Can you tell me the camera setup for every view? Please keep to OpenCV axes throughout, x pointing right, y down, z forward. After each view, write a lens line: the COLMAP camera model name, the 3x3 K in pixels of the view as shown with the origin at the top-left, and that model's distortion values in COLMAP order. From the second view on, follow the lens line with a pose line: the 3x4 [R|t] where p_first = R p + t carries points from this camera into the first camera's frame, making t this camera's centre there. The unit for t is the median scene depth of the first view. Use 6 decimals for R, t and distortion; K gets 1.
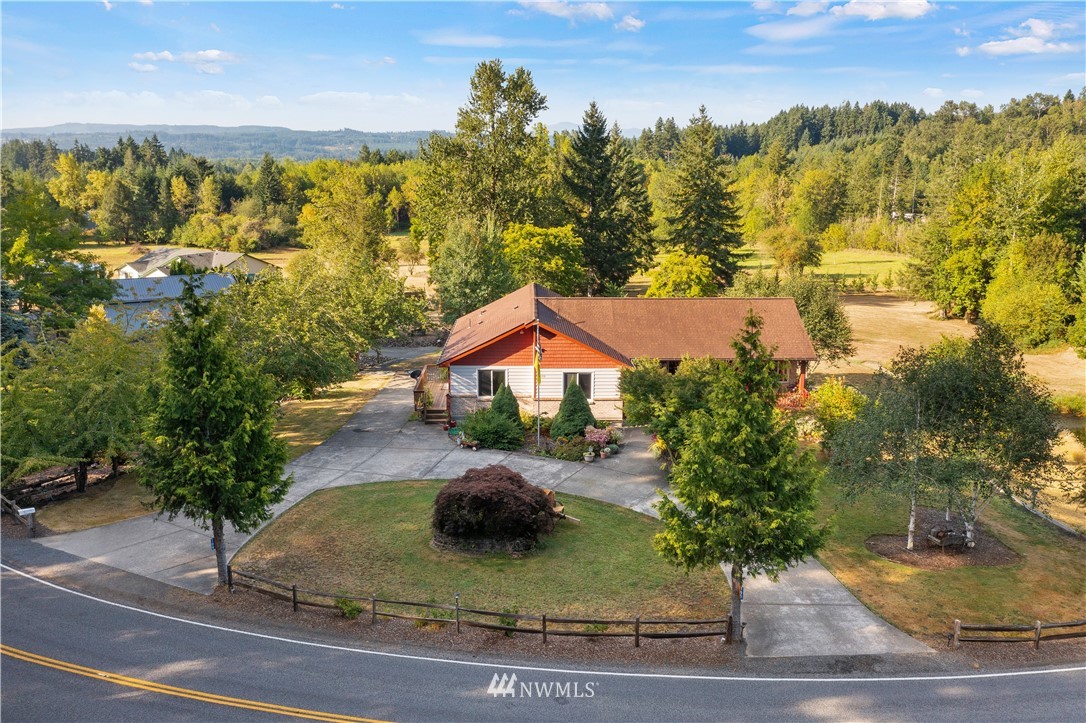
lens RADIAL K [[857.3, 0, 543.0], [0, 857.3, 361.5], [0, 0, 1]] dist [-0.004457, -0.000364]
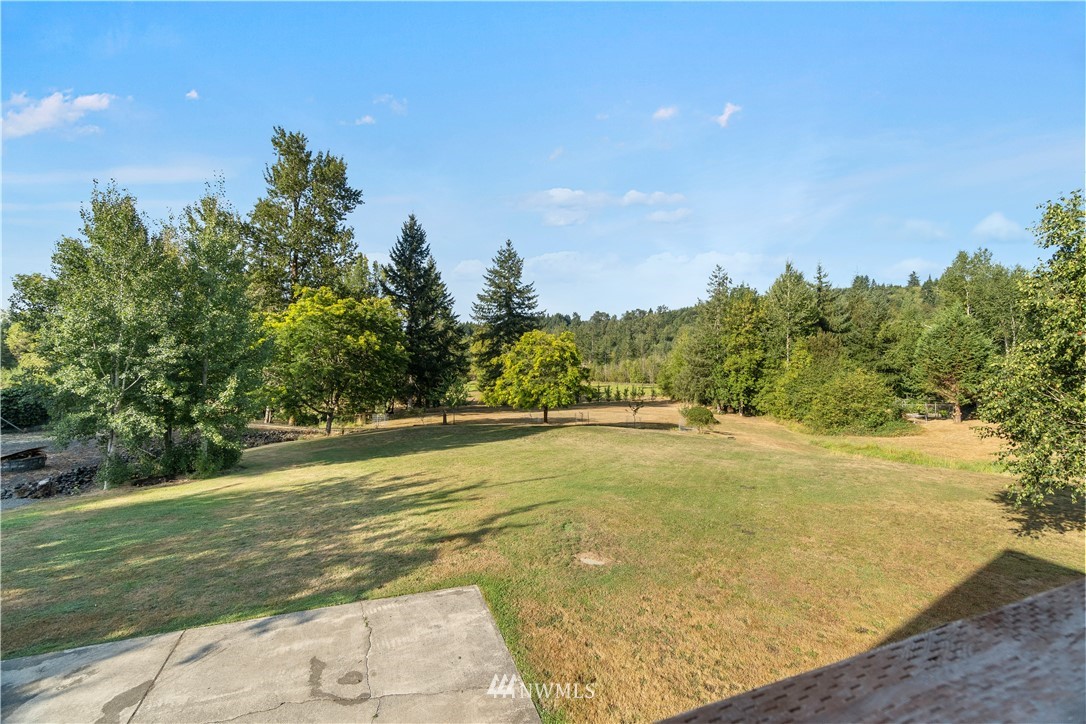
lens RADIAL K [[467.5, 0, 546.0], [0, 467.5, 356.6], [0, 0, 1]] dist [-0.001863, 0.000289]
pose [[0.937279, 0.004181, 0.348554, 0.015382], [0.070634, 0.976906, -0.201658, -0.014090], [-0.341348, 0.213630, 0.915338, 0.489420]]
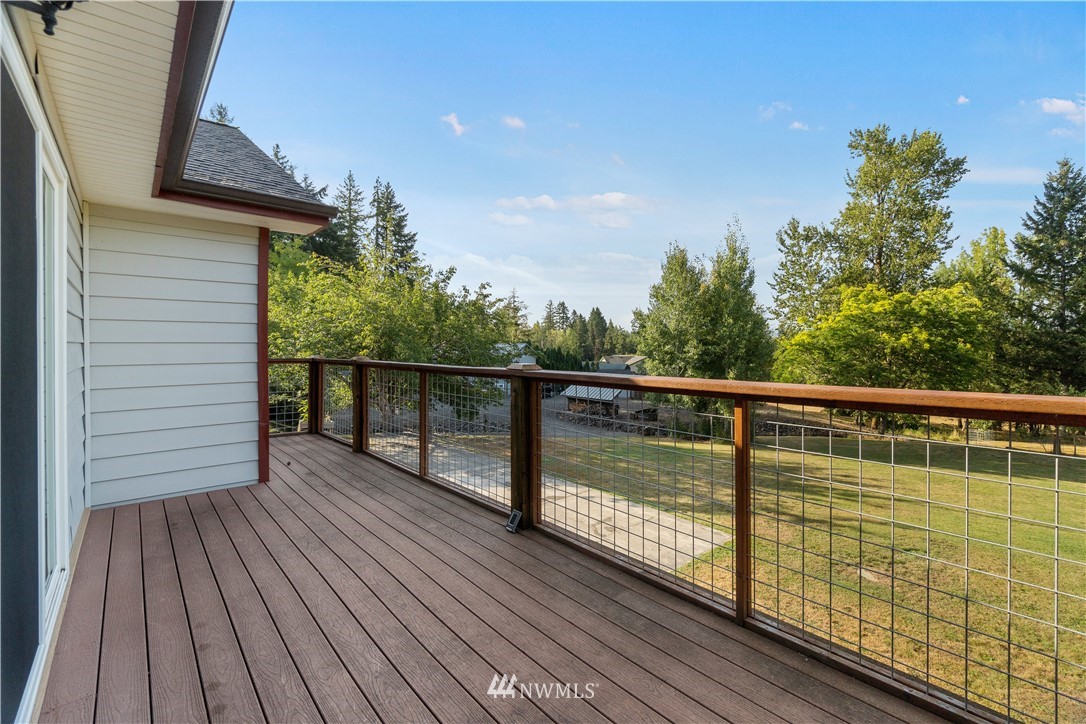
lens RADIAL K [[467.5, 0, 546.0], [0, 467.5, 356.6], [0, 0, 1]] dist [-0.001863, 0.000289]
pose [[0.654891, 0.015396, -0.755567, 0.075579], [-0.173620, 0.976115, -0.130596, -0.010378], [0.735510, 0.216708, 0.641922, 0.474338]]
